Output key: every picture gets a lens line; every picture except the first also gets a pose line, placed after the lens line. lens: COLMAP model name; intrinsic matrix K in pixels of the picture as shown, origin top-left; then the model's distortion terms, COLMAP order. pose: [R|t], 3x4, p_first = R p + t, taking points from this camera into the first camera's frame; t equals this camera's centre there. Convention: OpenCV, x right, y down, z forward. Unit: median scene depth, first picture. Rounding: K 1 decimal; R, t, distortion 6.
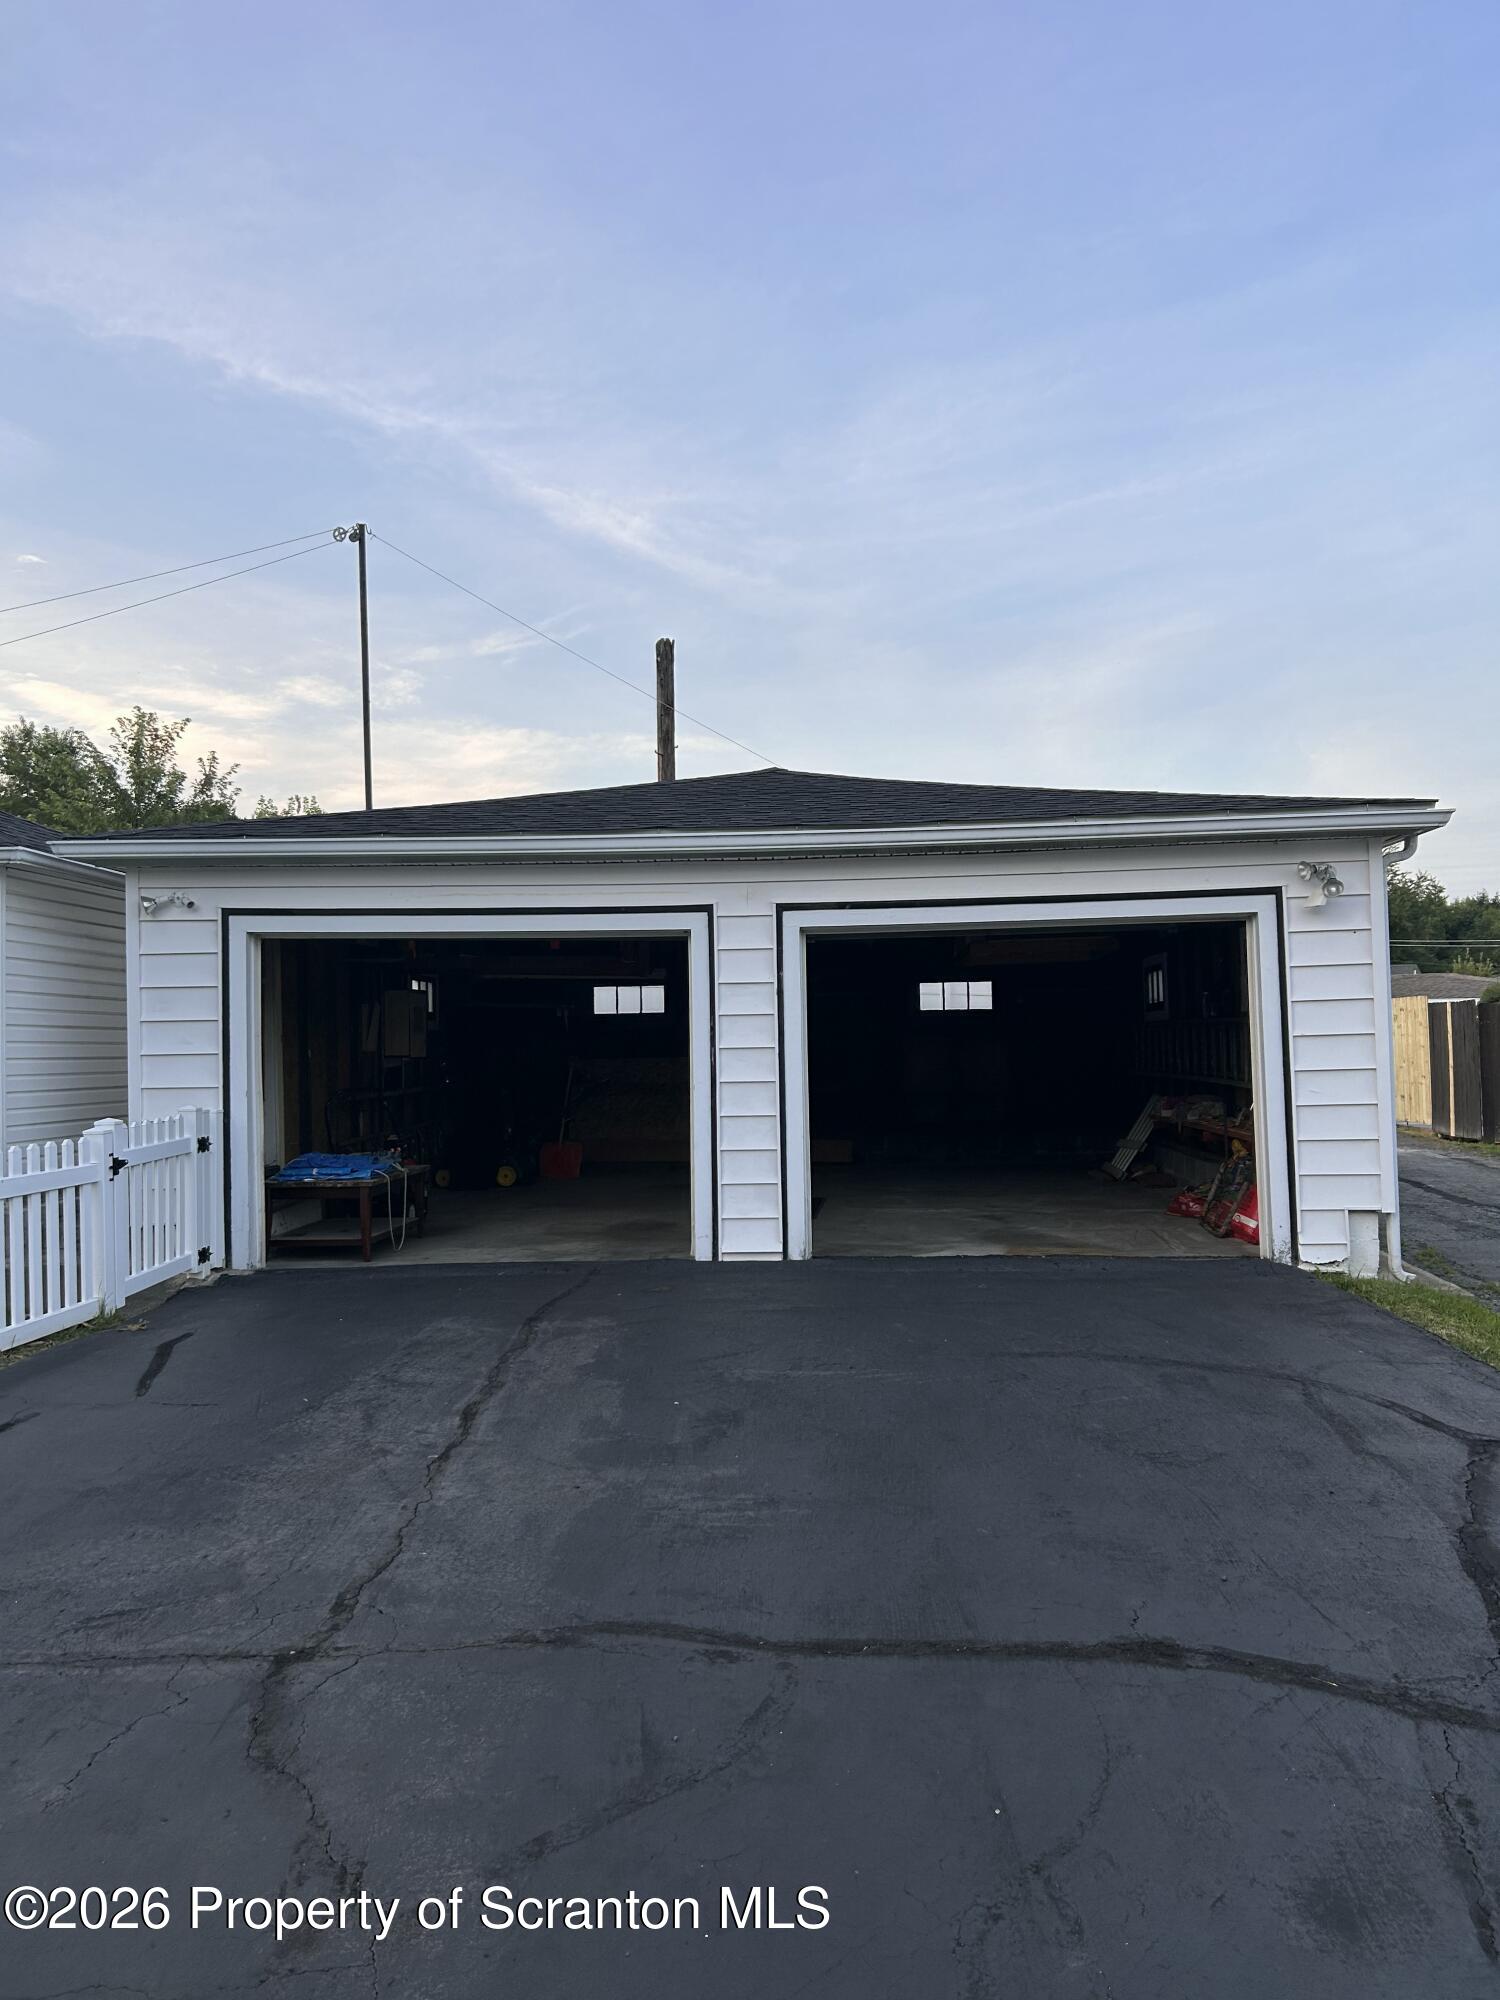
lens RADIAL K [[1522.8, 0, 751.9], [0, 1522.8, 992.1], [0, 0, 1]] dist [0.044413, -0.051654]
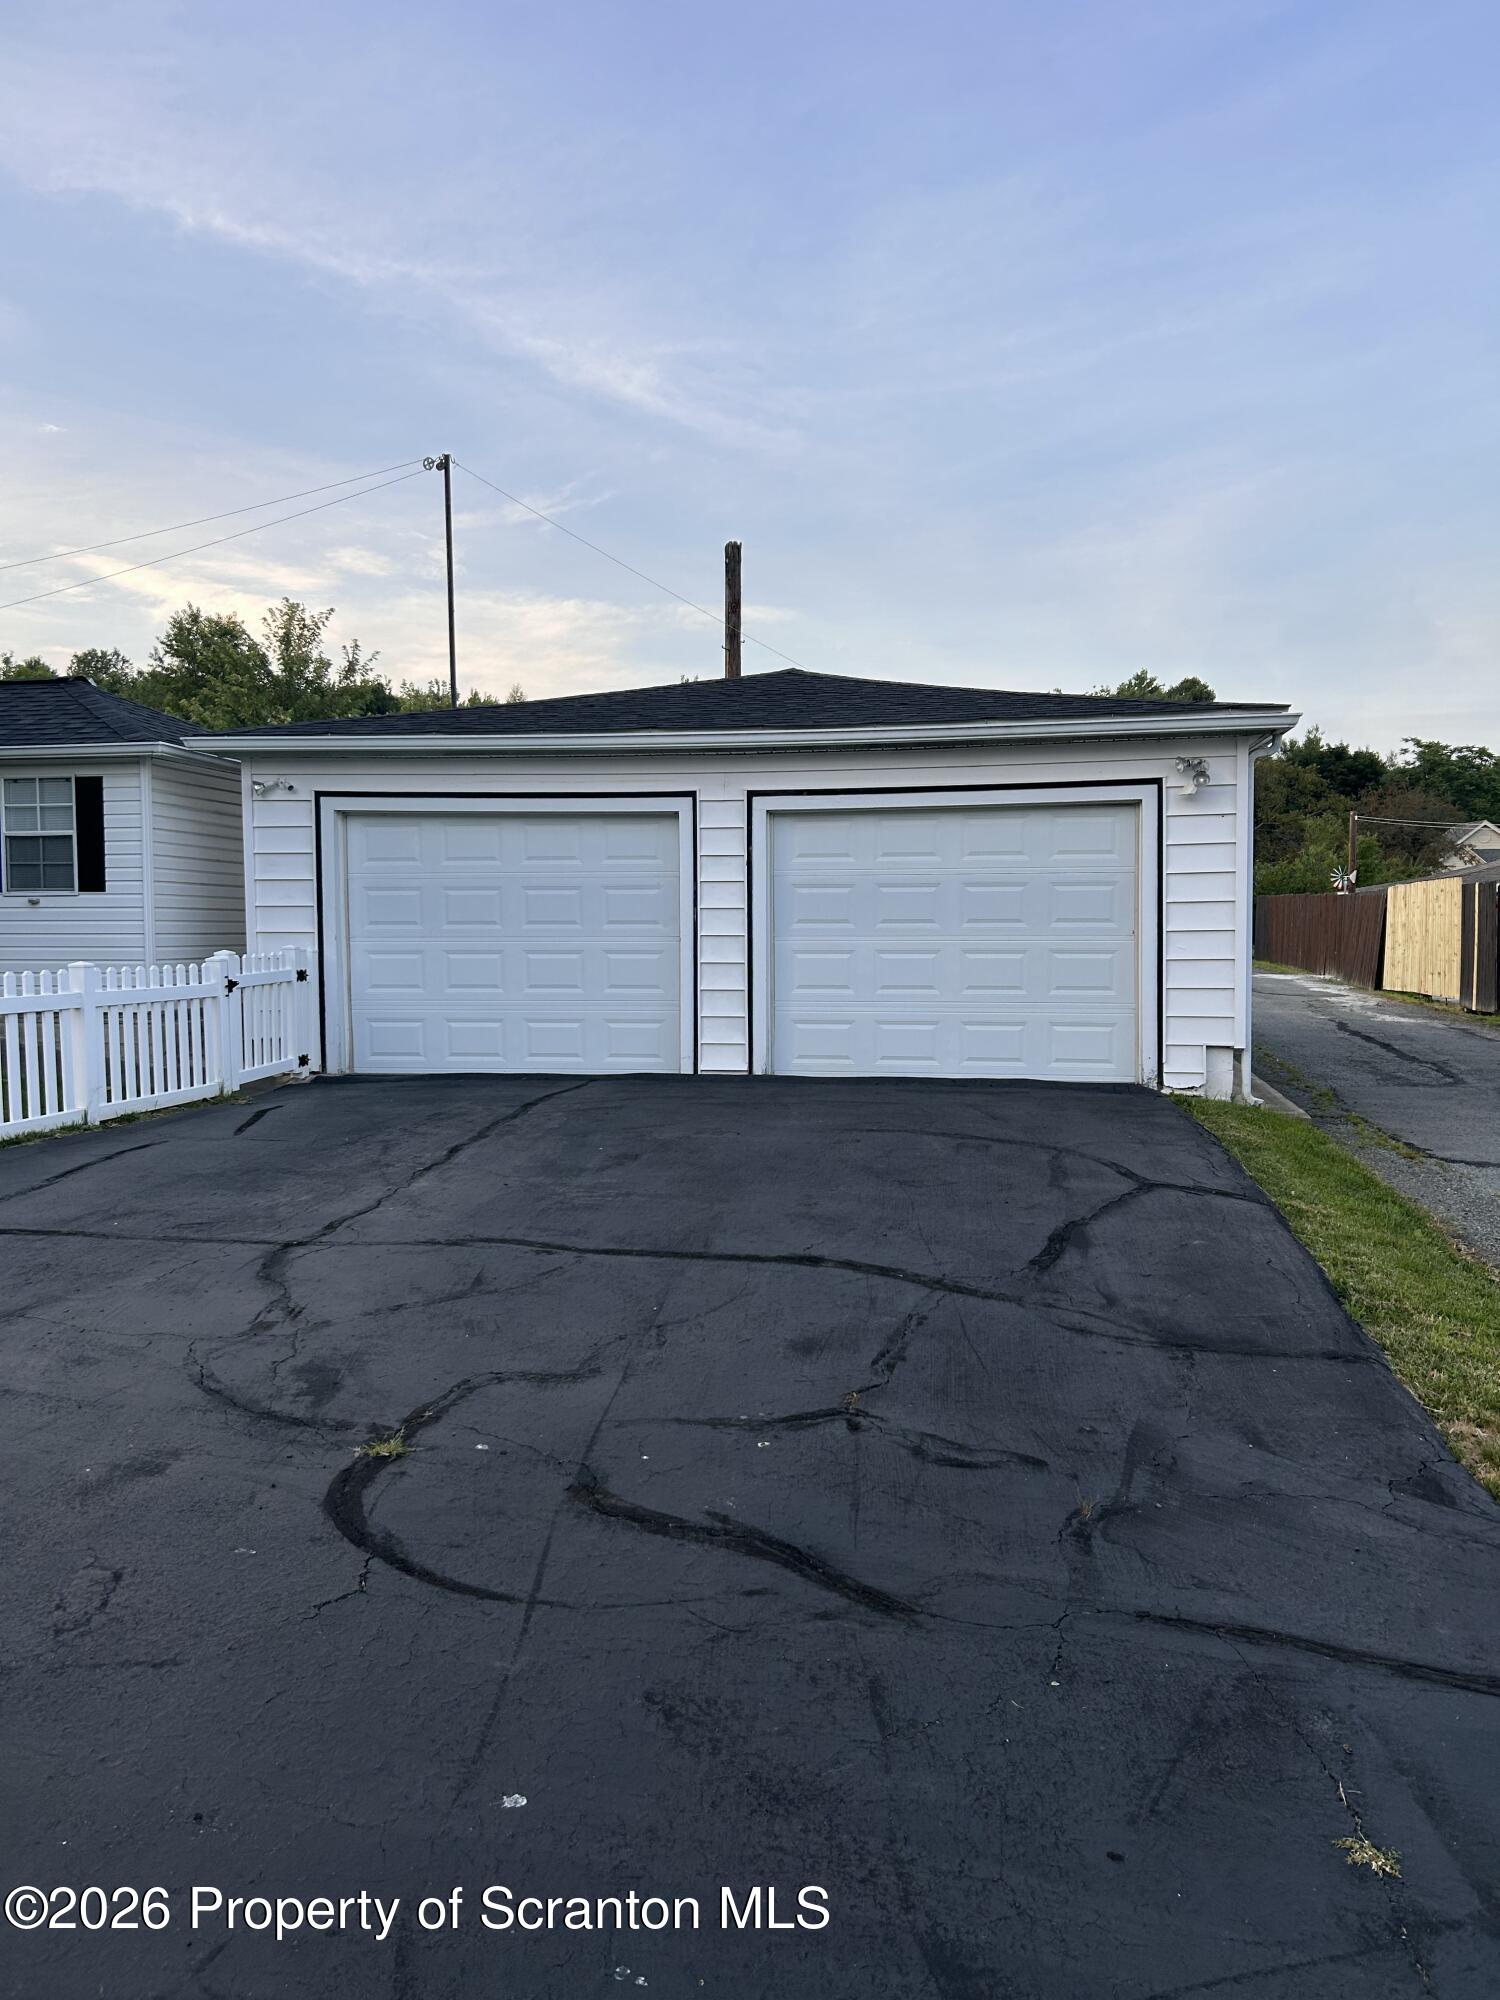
lens RADIAL K [[1522.8, 0, 747.0], [0, 1522.8, 1003.6], [0, 0, 1]] dist [0.044413, -0.051654]
pose [[0.994701, 0.019637, -0.100916, 0.143814], [-0.010917, 0.996214, 0.086243, 0.007730], [0.102227, -0.084684, 0.991150, -0.237221]]
